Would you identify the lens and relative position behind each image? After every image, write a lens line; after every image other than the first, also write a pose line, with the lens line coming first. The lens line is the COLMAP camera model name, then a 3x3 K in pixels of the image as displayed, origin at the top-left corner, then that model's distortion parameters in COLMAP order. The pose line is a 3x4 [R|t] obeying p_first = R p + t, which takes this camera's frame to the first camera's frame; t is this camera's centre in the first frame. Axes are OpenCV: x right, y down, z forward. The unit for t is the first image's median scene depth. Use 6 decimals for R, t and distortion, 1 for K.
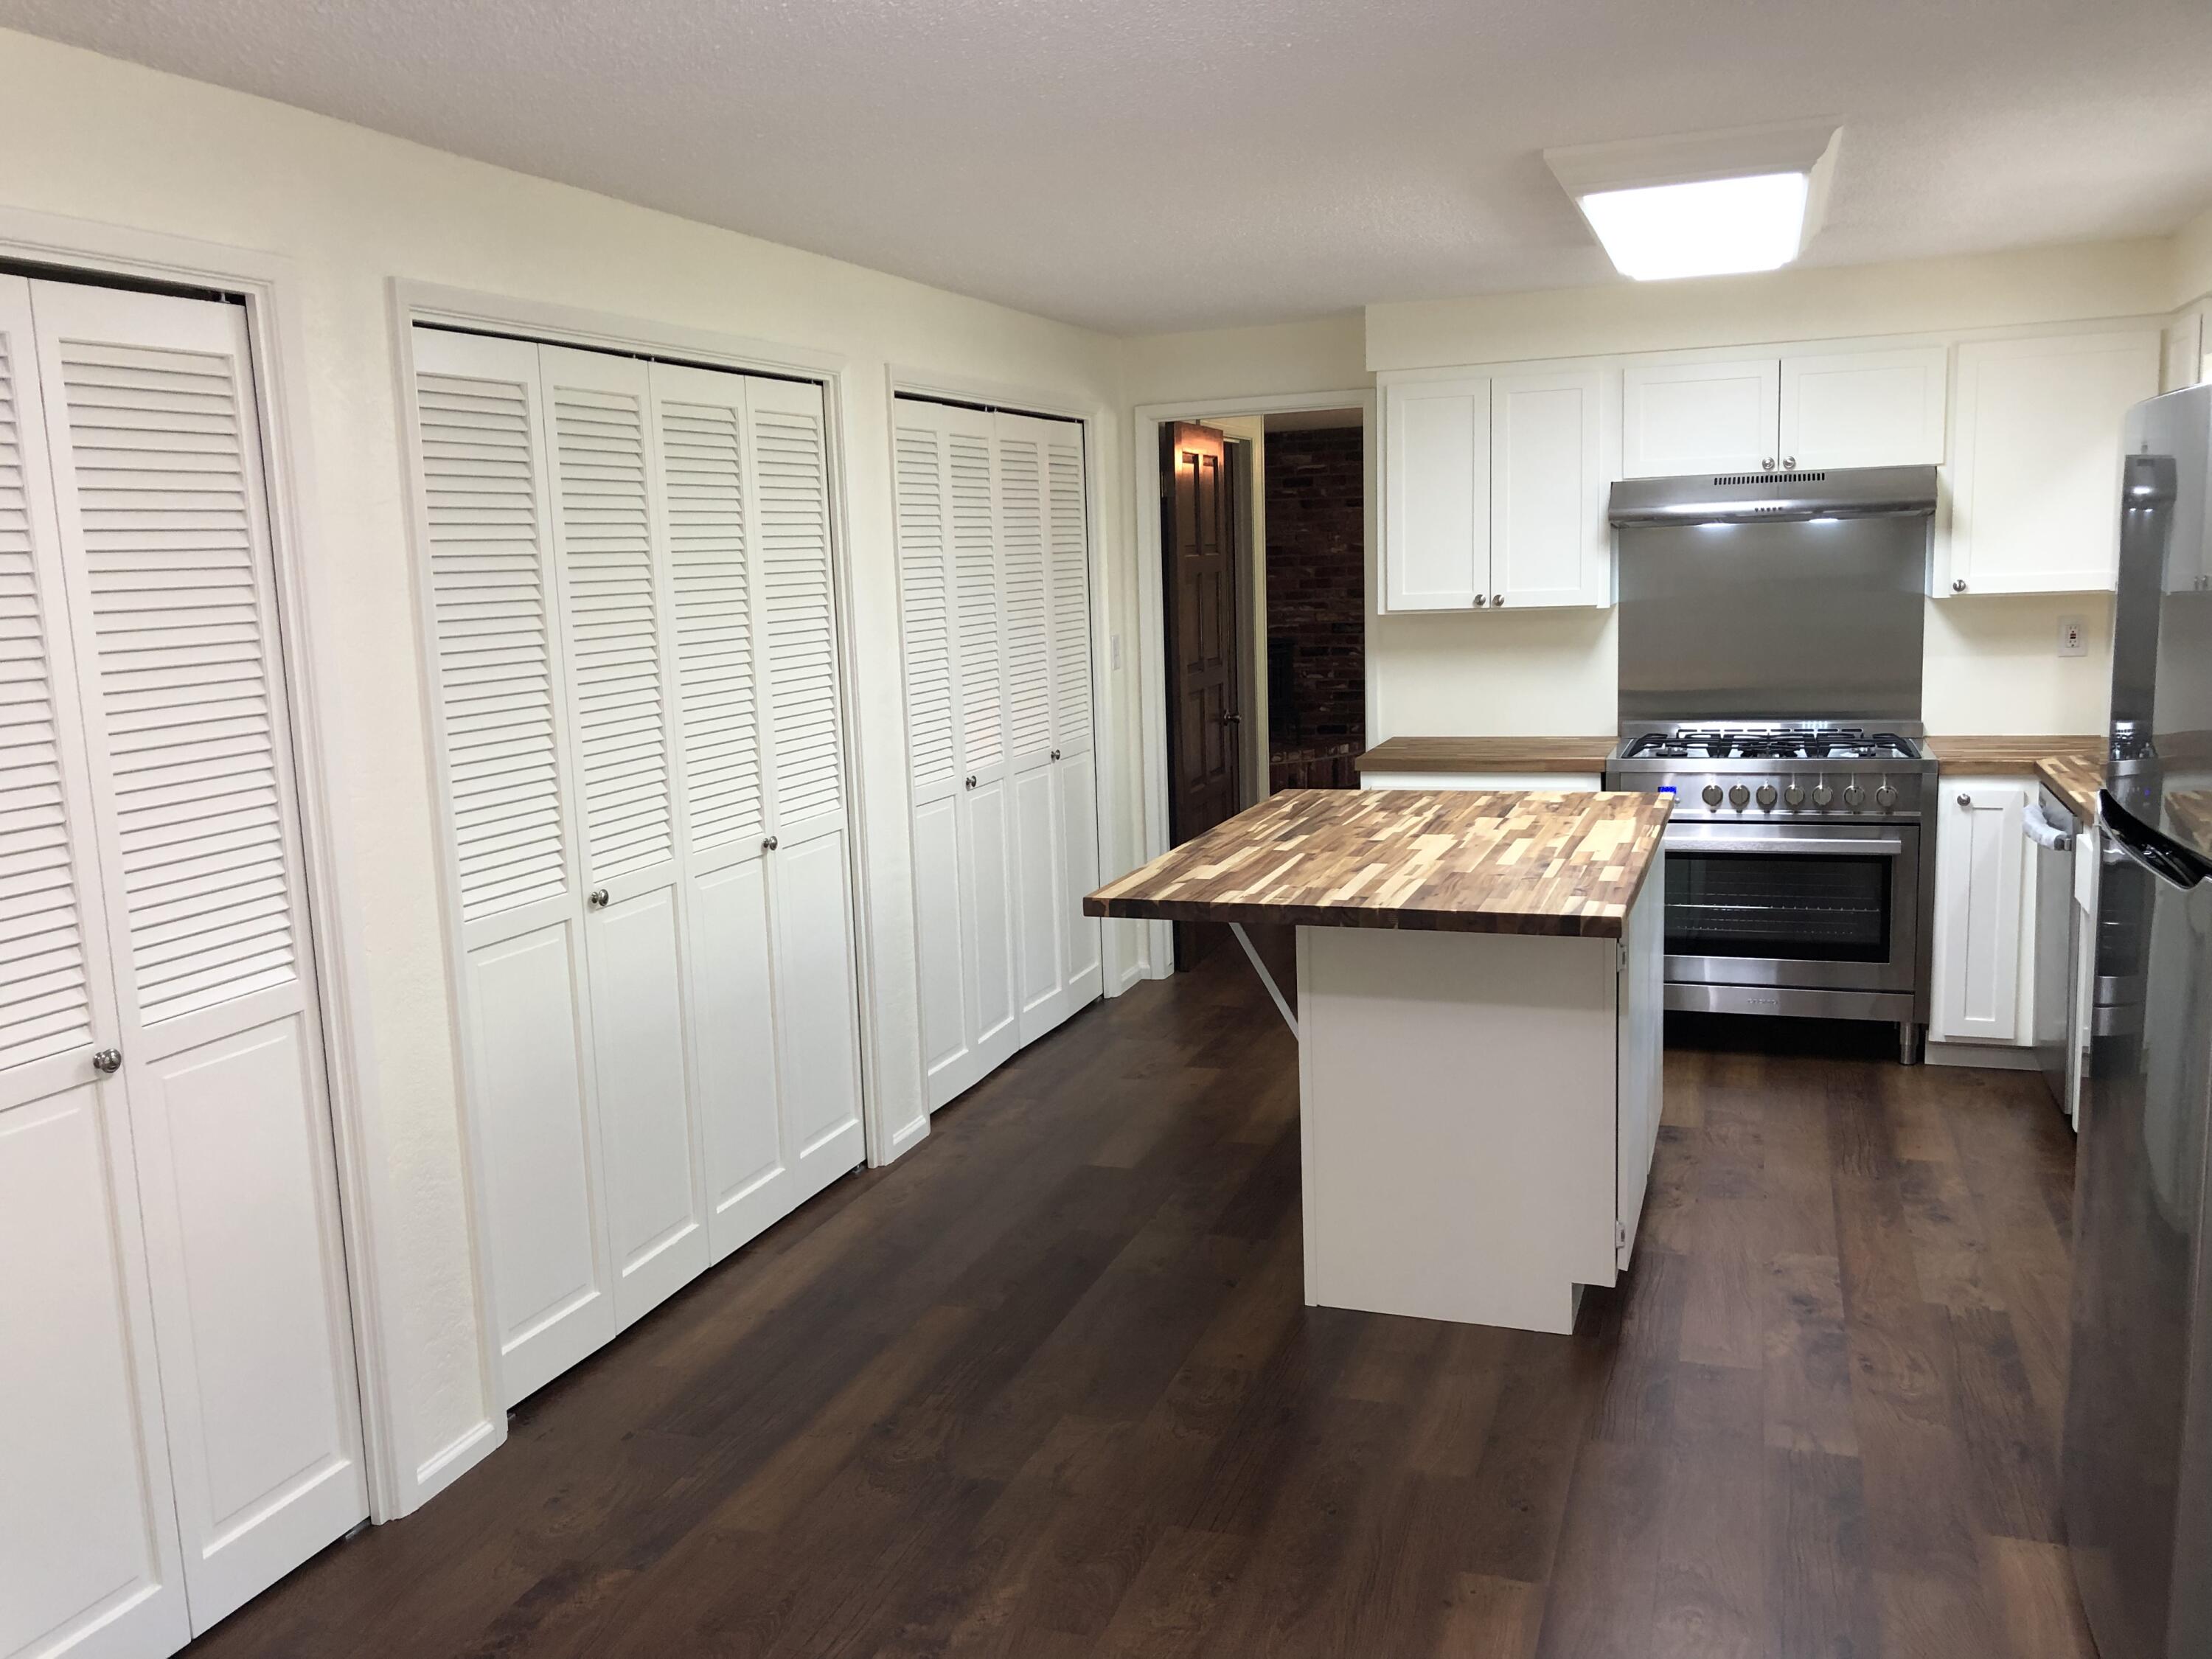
lens RADIAL K [[1806.7, 0, 1114.6], [0, 1806.7, 867.1], [0, 0, 1]] dist [0.026643, -0.028708]
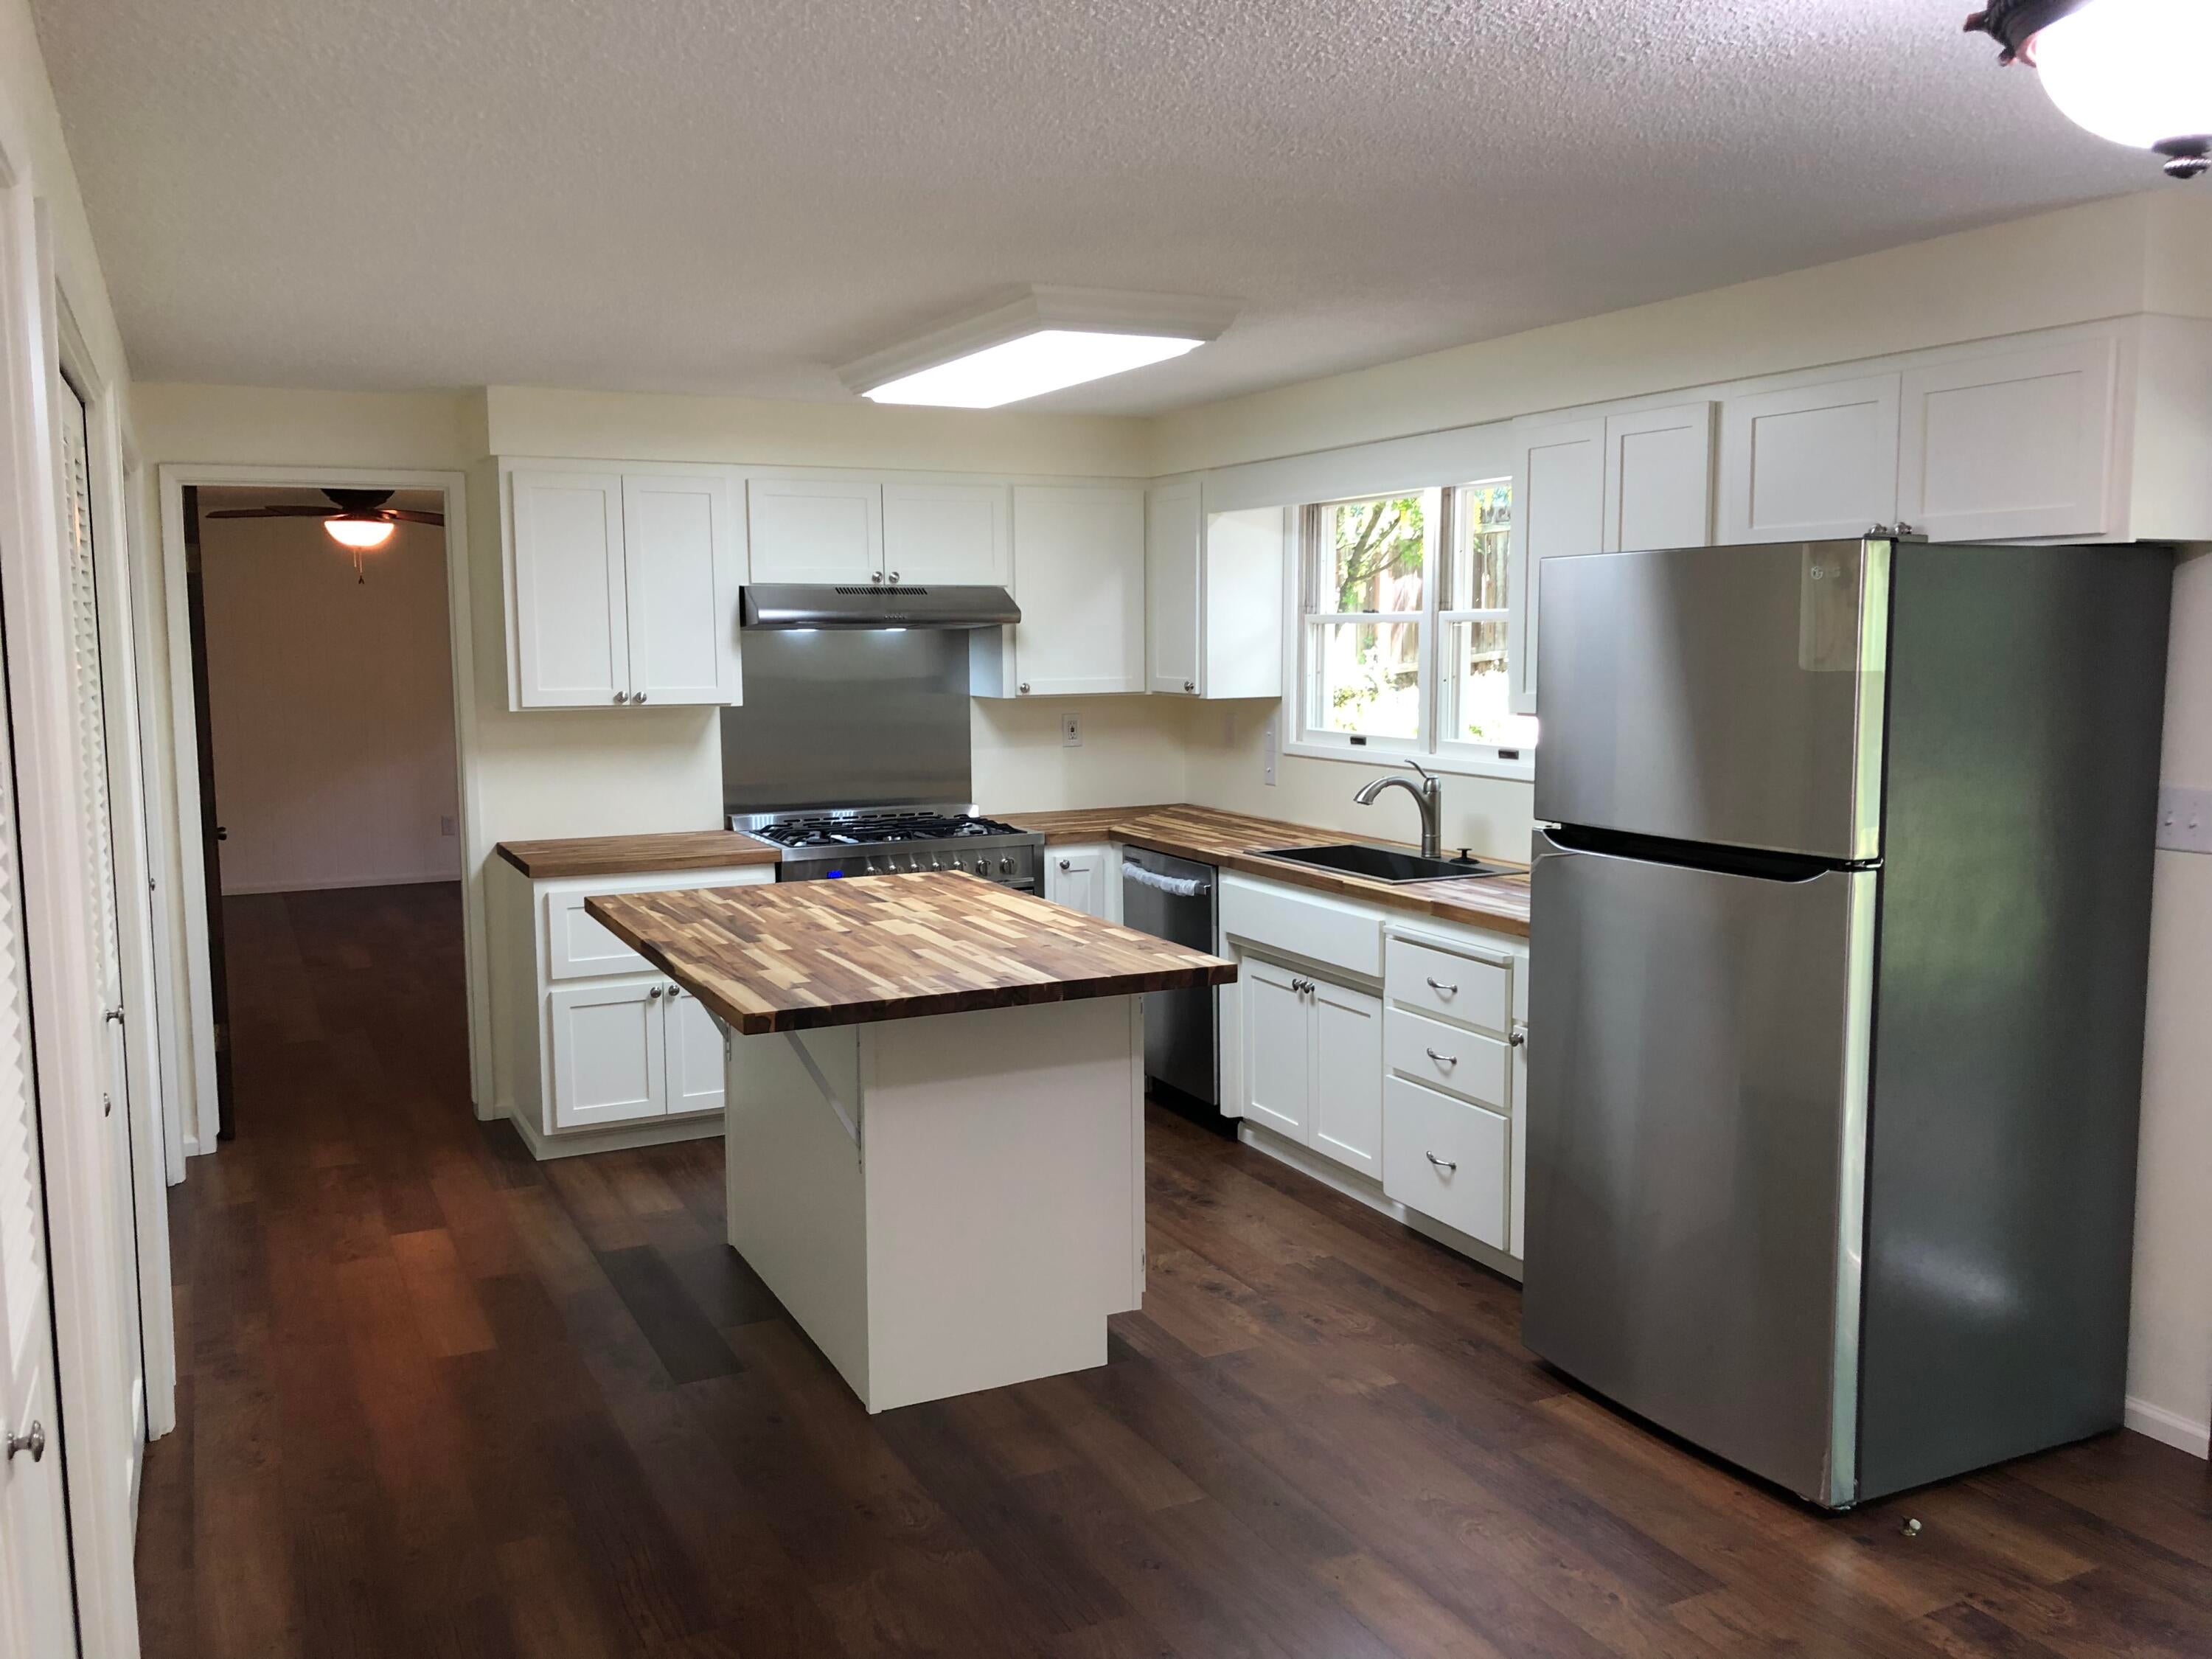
lens RADIAL K [[1806.7, 0, 1111.6], [0, 1806.7, 833.8], [0, 0, 1]] dist [0.026643, -0.028708]
pose [[0.692500, -0.050068, 0.719678, -0.330397], [0.106582, 0.993742, -0.033423, -0.013430], [-0.713501, 0.099850, 0.693503, 0.140308]]
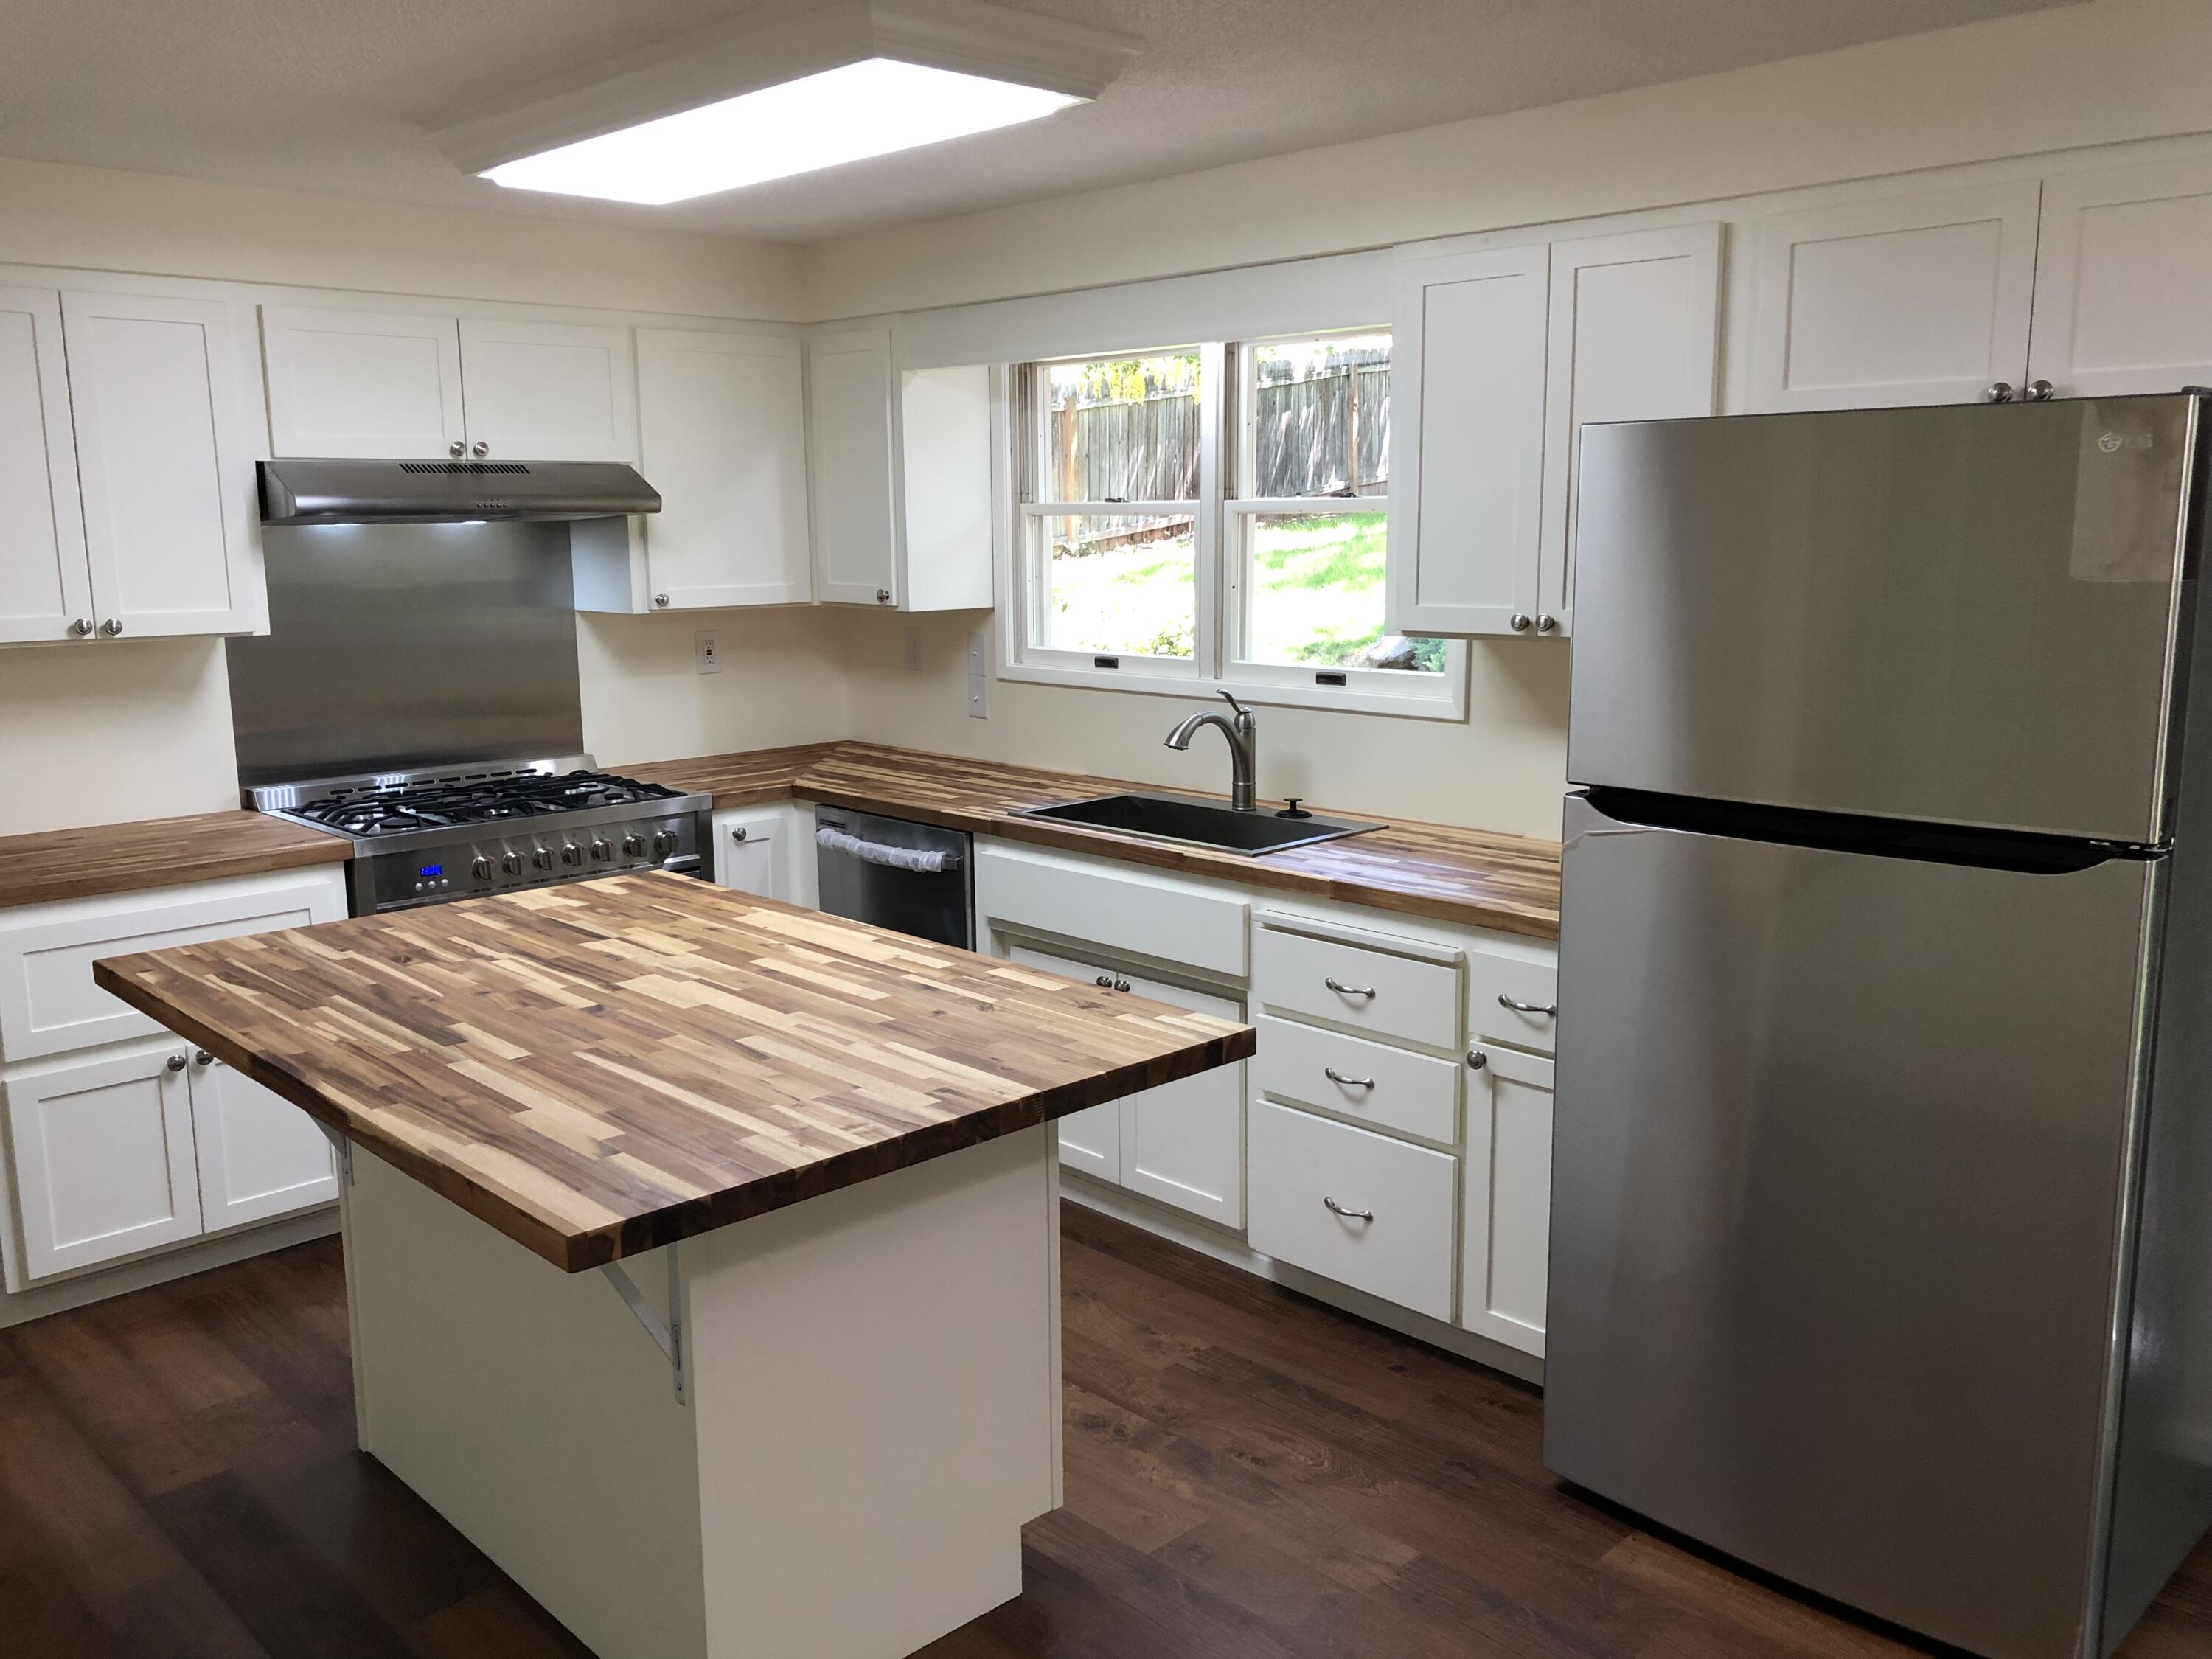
lens RADIAL K [[1806.7, 0, 1111.7], [0, 1806.7, 836.1], [0, 0, 1]] dist [0.026643, -0.028708]
pose [[0.438698, -0.126444, 0.889695, -0.234491], [0.148447, 0.986646, 0.067026, -0.063012], [-0.886289, 0.102668, 0.451610, 0.386469]]
